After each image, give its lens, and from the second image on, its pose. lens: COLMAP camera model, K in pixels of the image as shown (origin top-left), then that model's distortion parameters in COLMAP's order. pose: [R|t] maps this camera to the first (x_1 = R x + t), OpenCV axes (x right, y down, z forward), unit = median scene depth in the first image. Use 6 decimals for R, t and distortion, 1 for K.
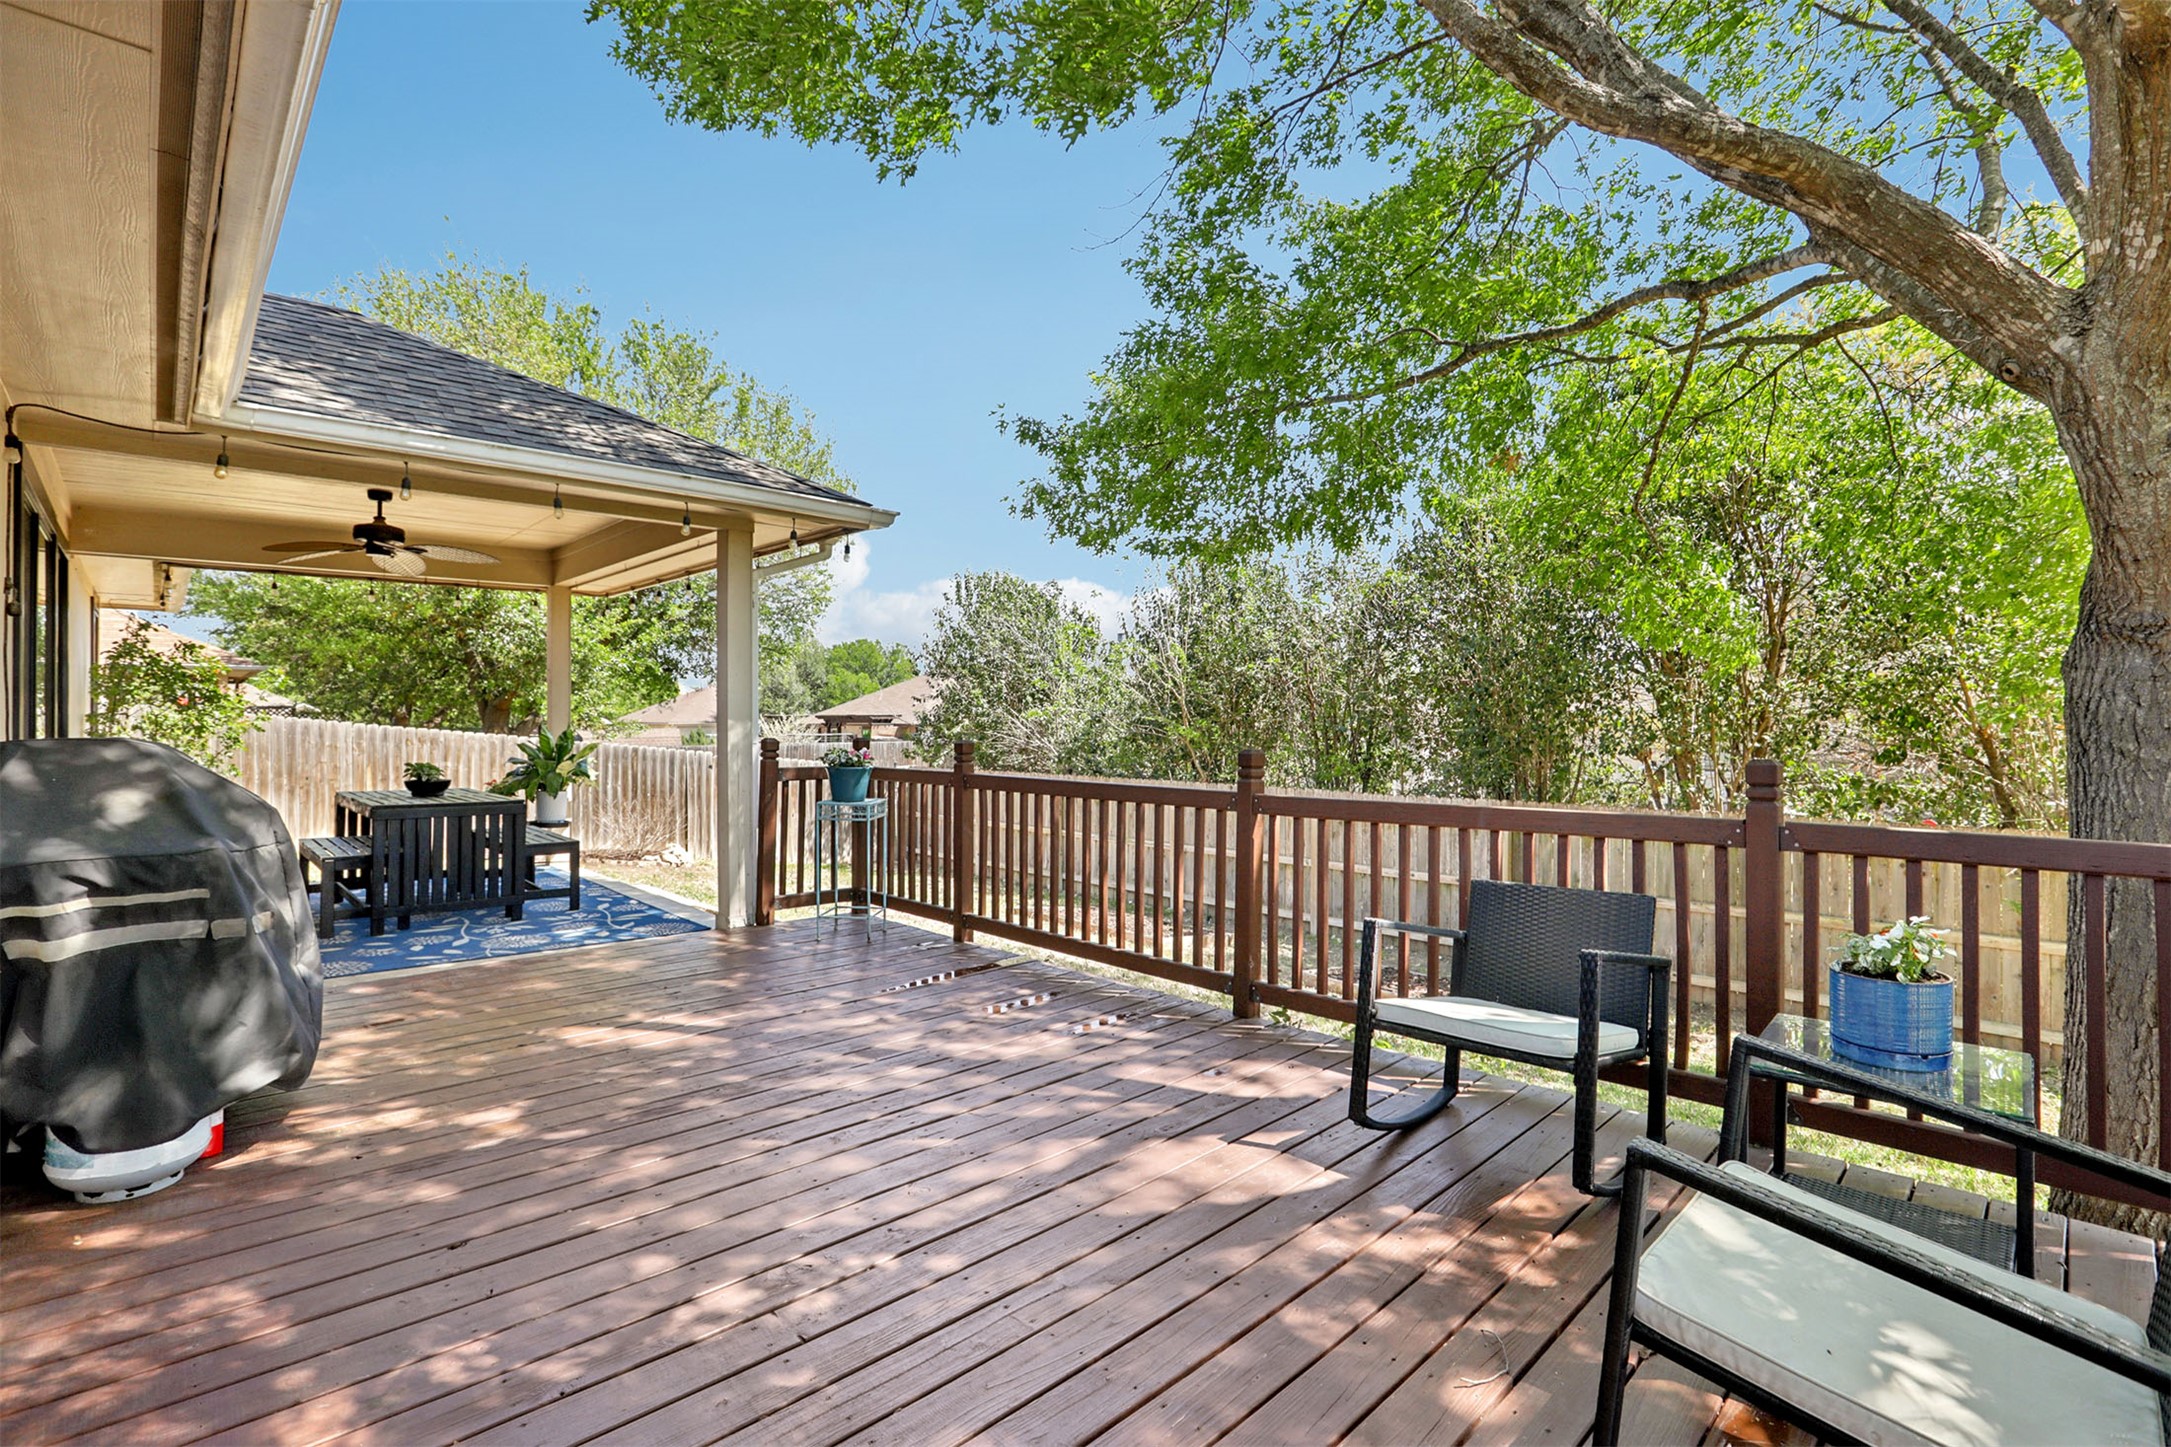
lens RADIAL K [[972.3, 0, 1096.4], [0, 972.3, 728.6], [0, 0, 1]] dist [-0.005121, 0.000274]
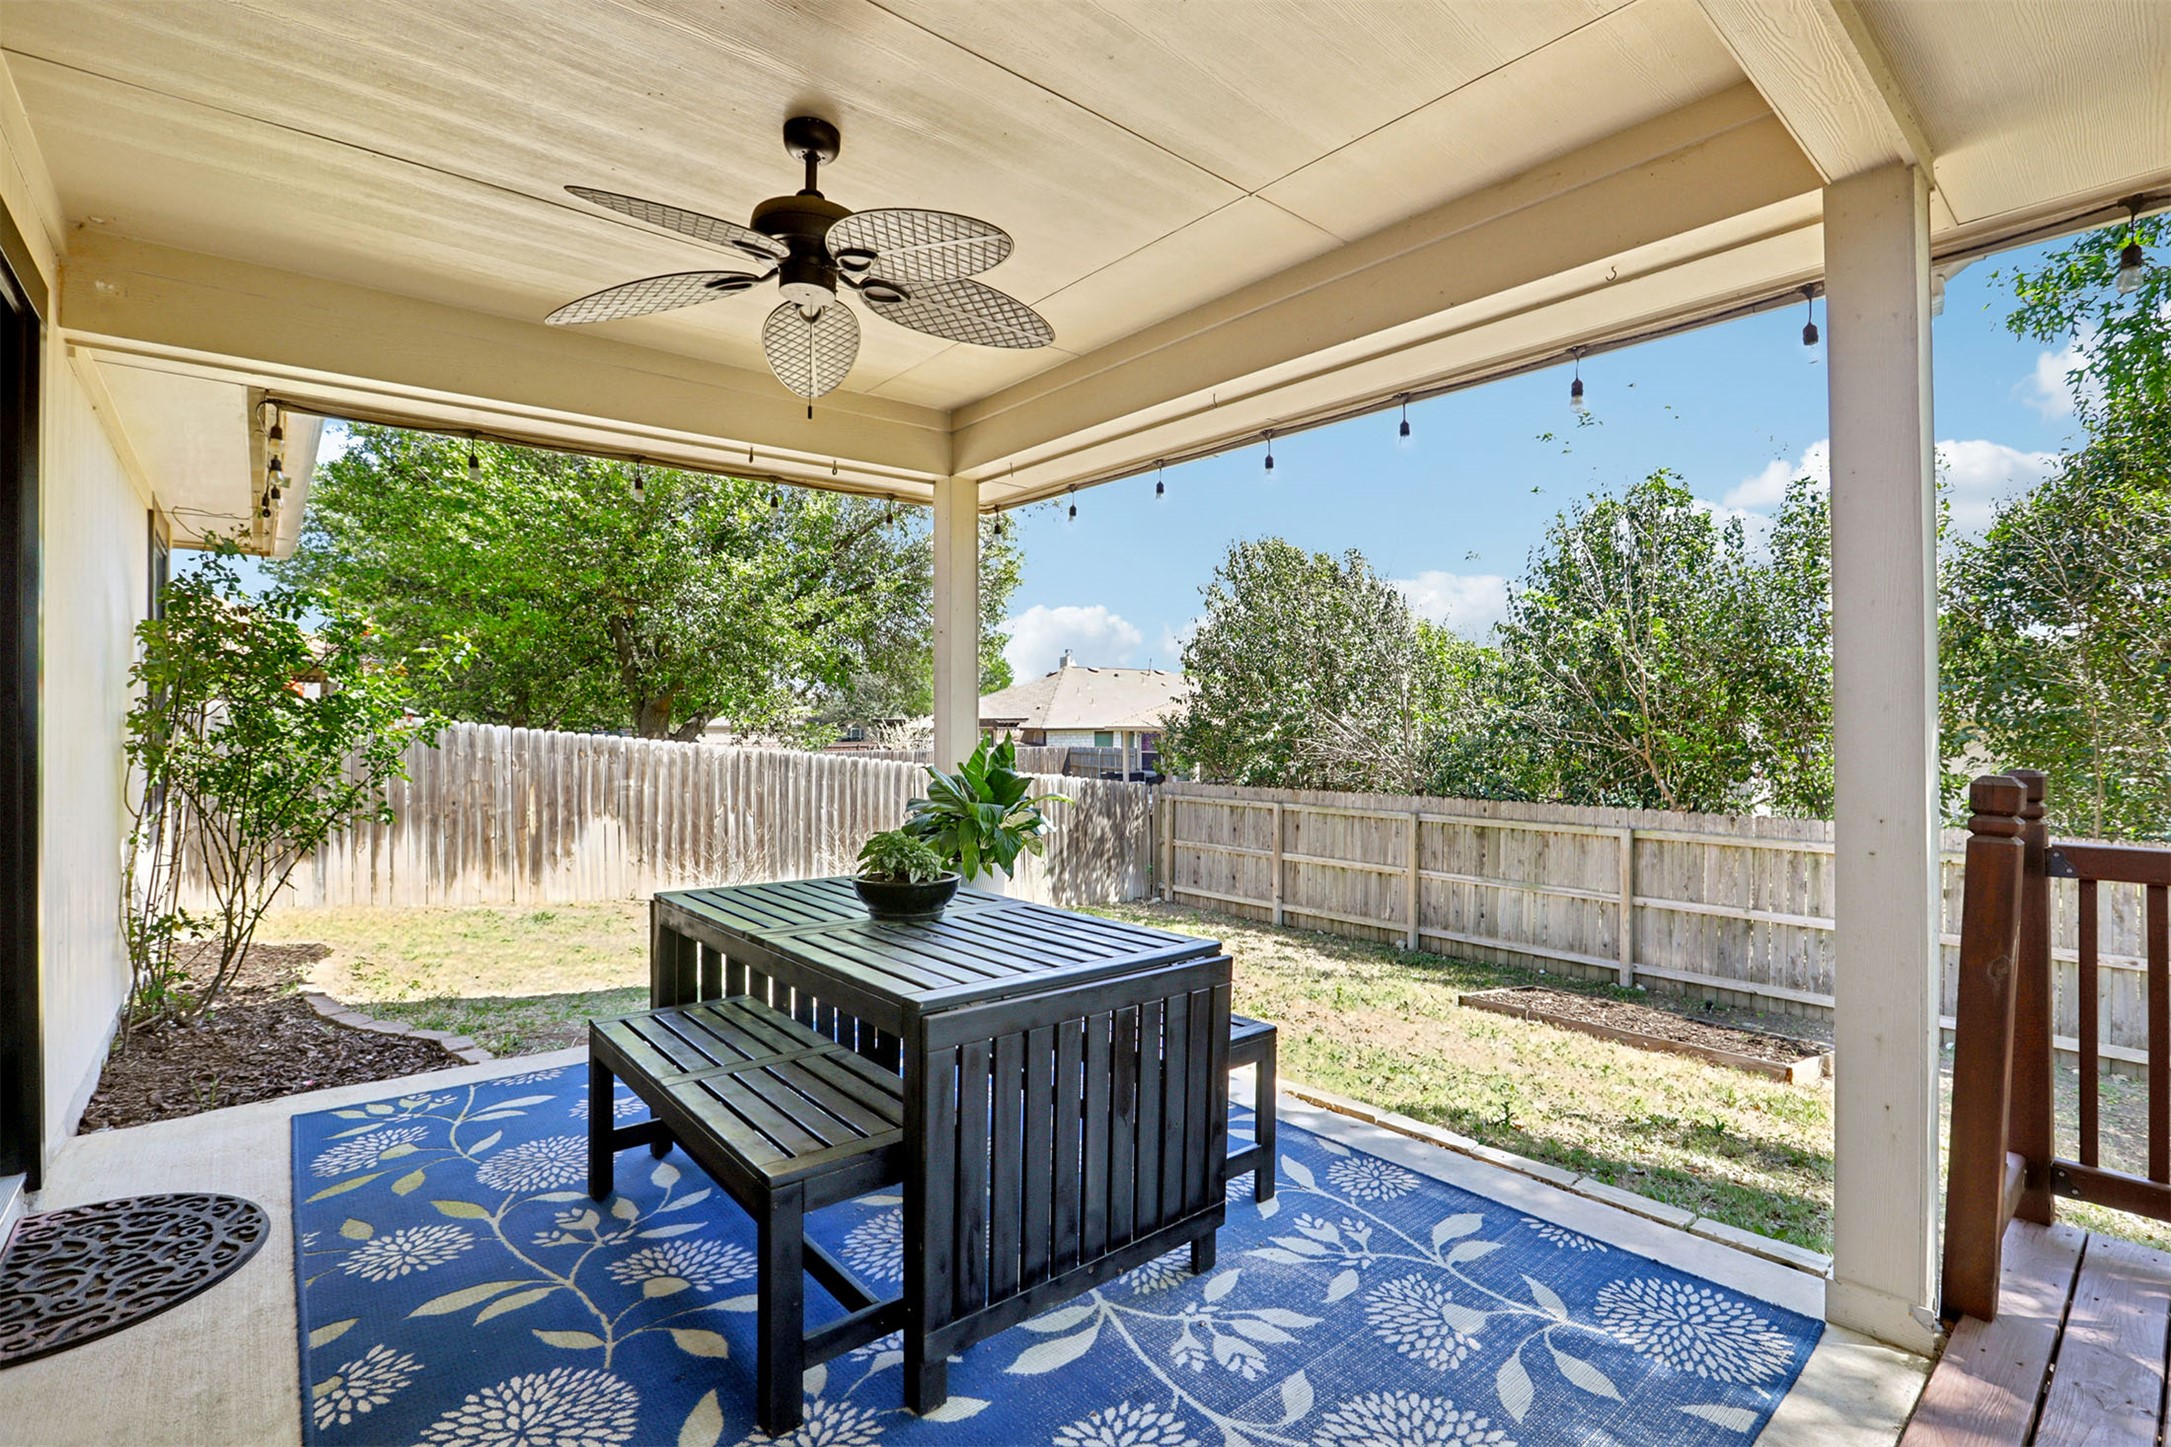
lens RADIAL K [[972.3, 0, 1088.9], [0, 972.3, 728.0], [0, 0, 1]] dist [-0.005121, 0.000274]
pose [[0.997990, 0.002588, -0.063315, -0.242386], [-0.002751, 0.999993, -0.002487, -0.003861], [0.063308, 0.002656, 0.997990, 0.251347]]
